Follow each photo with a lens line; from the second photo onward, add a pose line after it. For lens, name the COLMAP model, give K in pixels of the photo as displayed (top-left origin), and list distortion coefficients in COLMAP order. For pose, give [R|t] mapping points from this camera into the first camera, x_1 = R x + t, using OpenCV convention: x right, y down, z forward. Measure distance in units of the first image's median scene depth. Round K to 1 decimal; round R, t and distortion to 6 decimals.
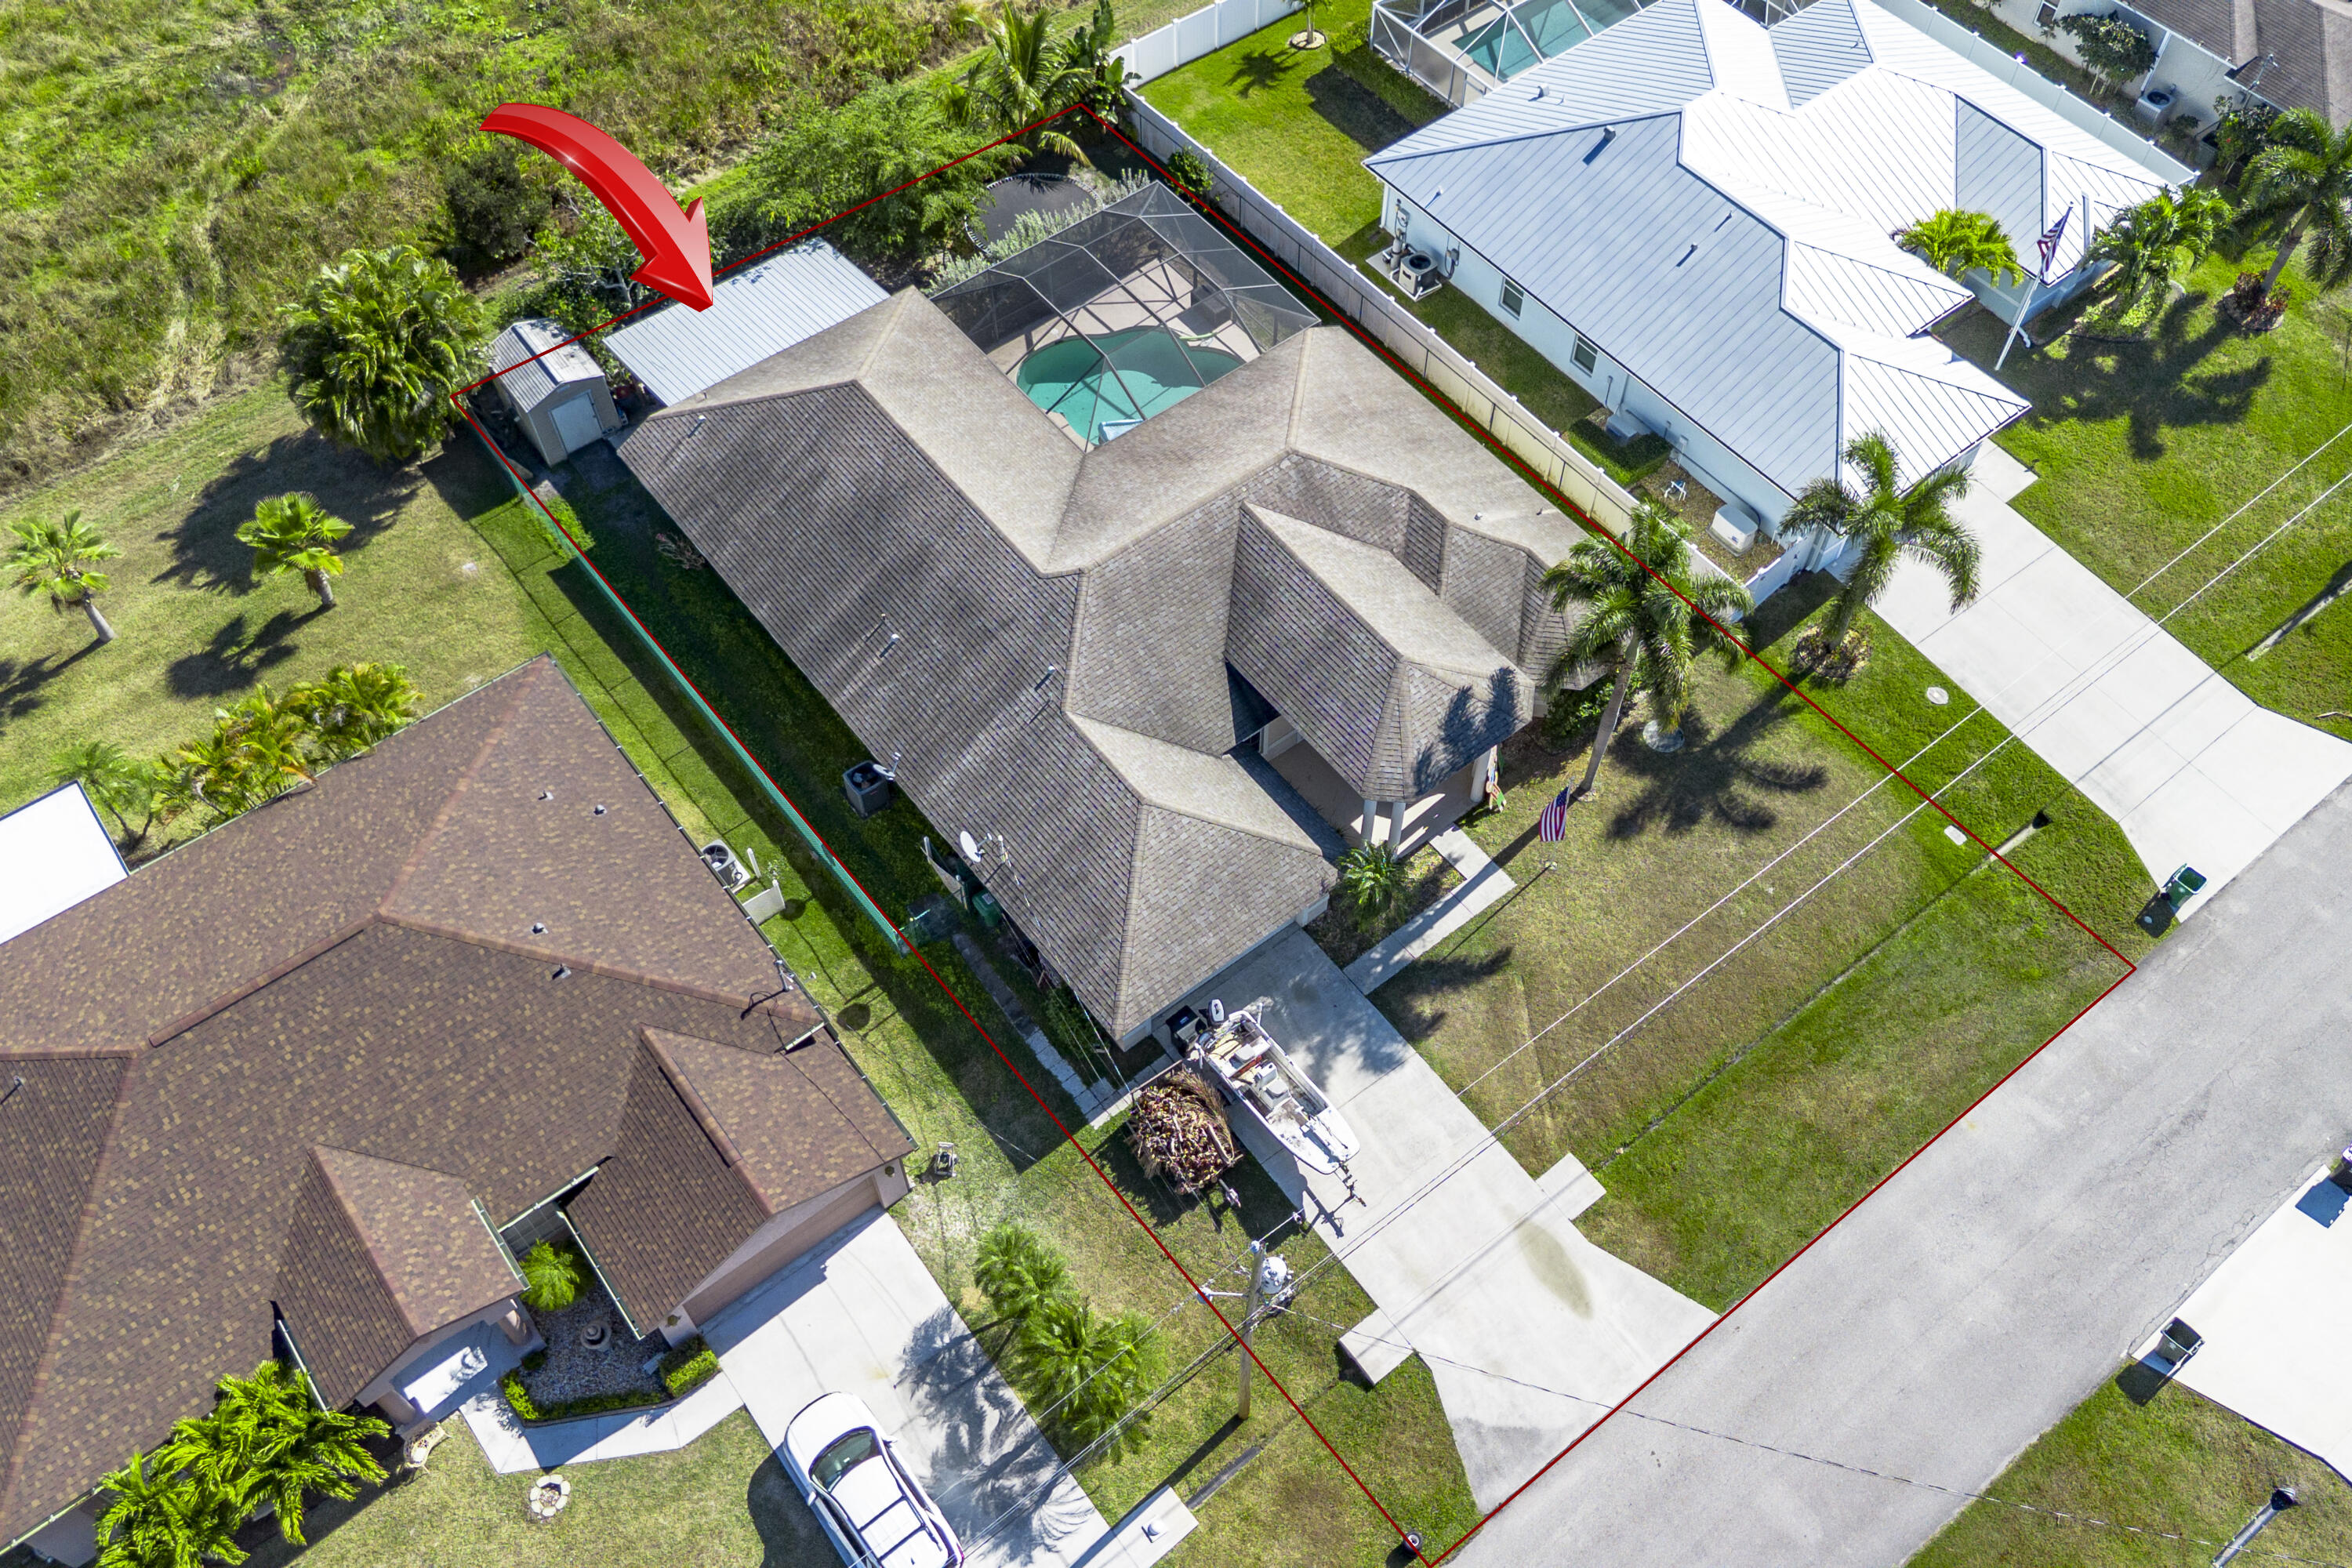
lens RADIAL K [[1941.1, 0, 1179.4], [0, 1941.1, 794.7], [0, 0, 1]] dist [0.076601, -0.082556]
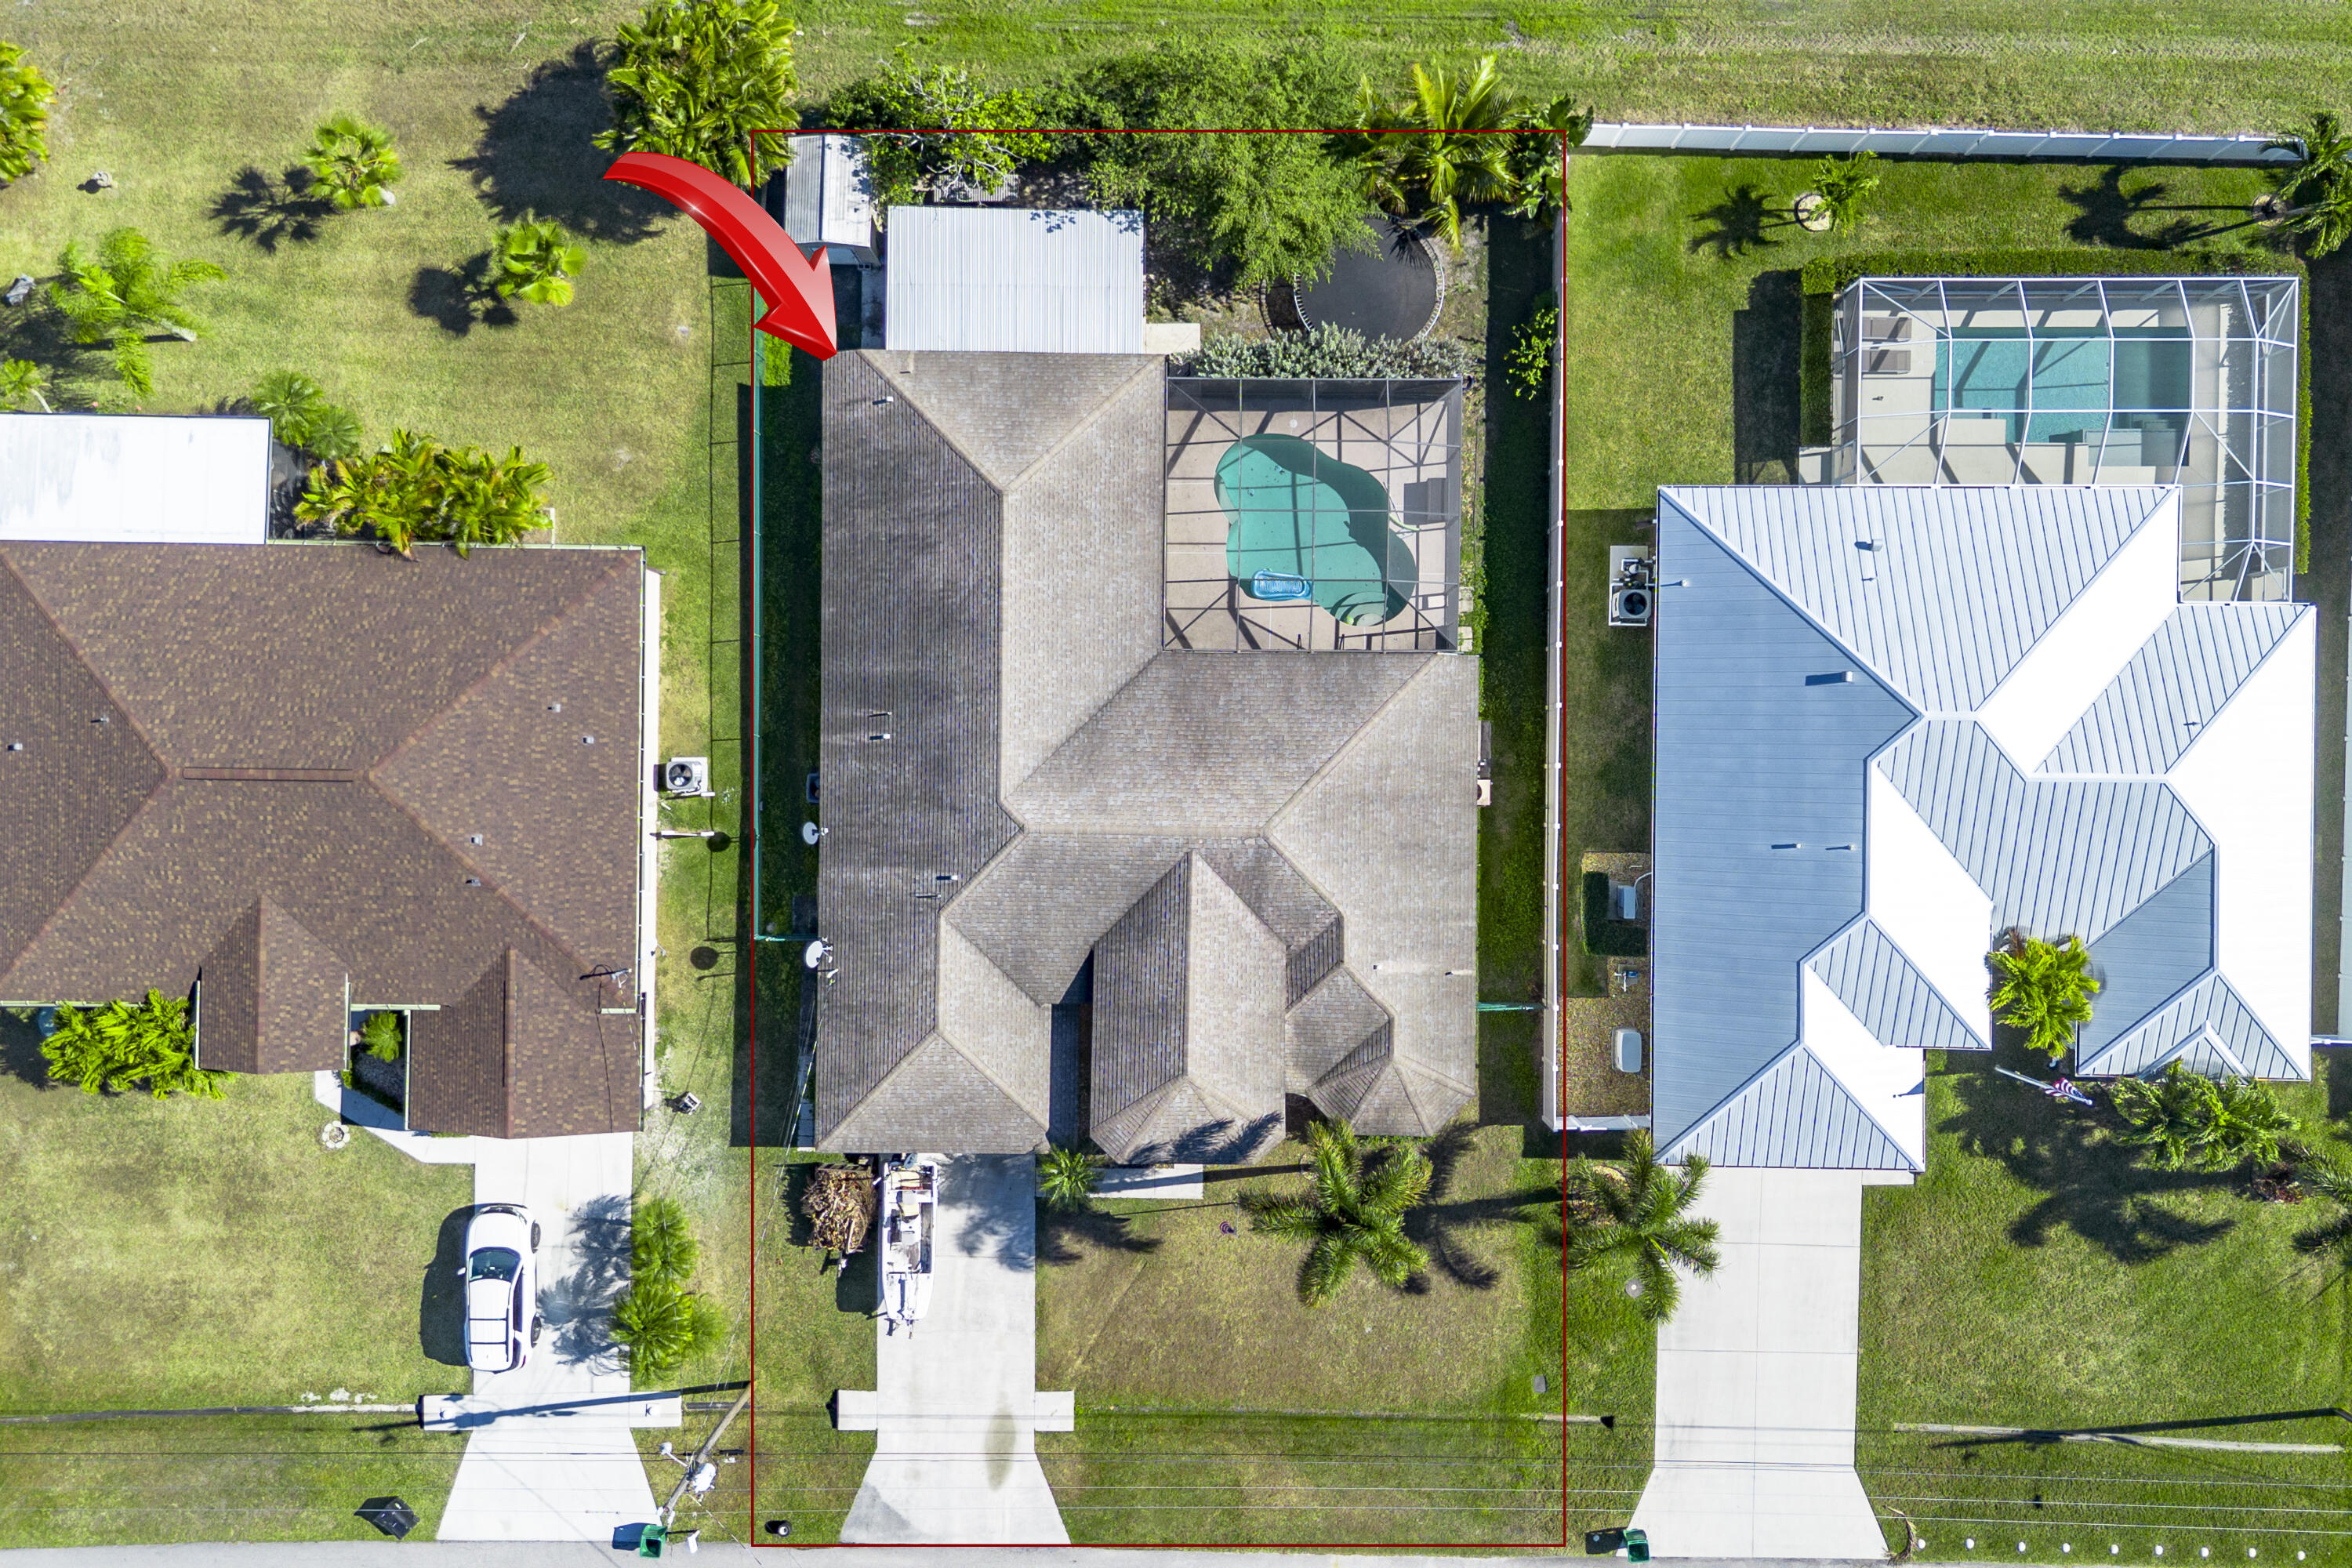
lens RADIAL K [[1941.1, 0, 1179.4], [0, 1941.1, 794.7], [0, 0, 1]] dist [0.076601, -0.082556]
pose [[0.783021, 0.621982, -0.004016, 0.012988], [-0.510840, 0.646760, 0.566342, -0.822833], [0.354853, -0.441406, 0.824160, 0.123456]]
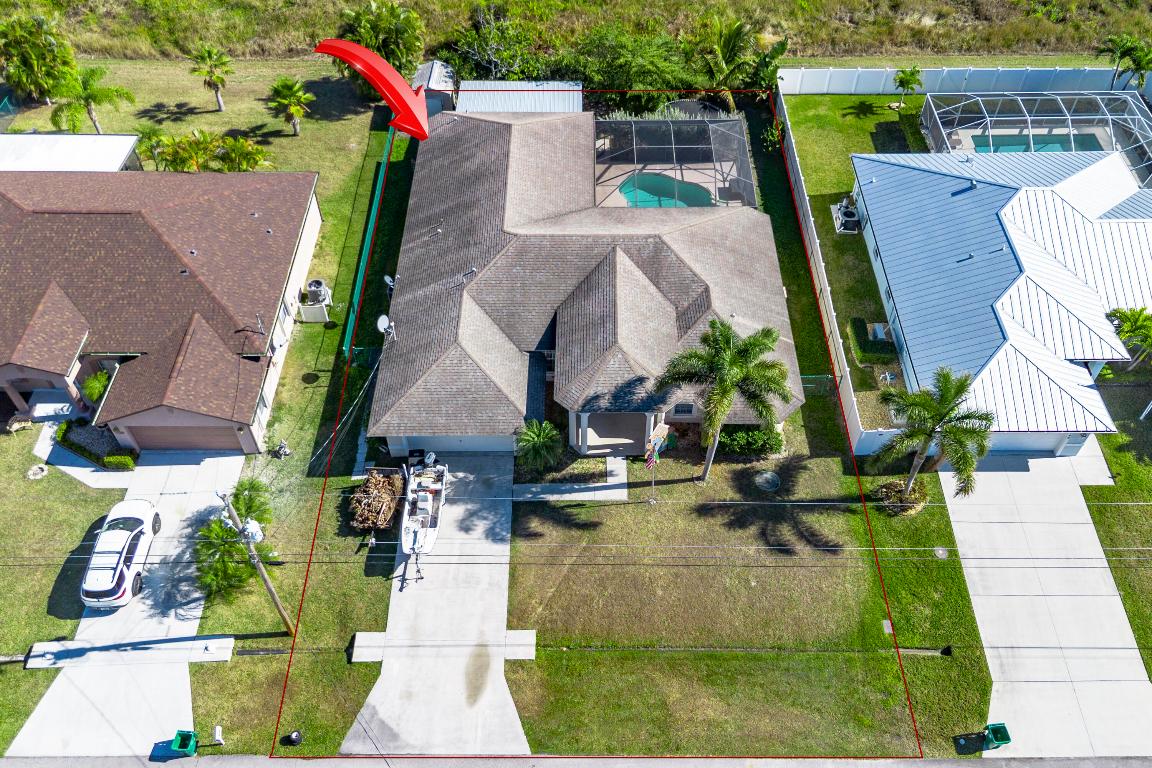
lens RADIAL K [[970.4, 0, 580.2], [0, 970.4, 382.2], [0, 0, 1]] dist [0.065216, -0.064647]
pose [[0.788810, 0.467747, -0.398737, 0.456167], [-0.510555, 0.859844, -0.001357, -0.021857], [0.342217, 0.204648, 0.917064, 0.179937]]
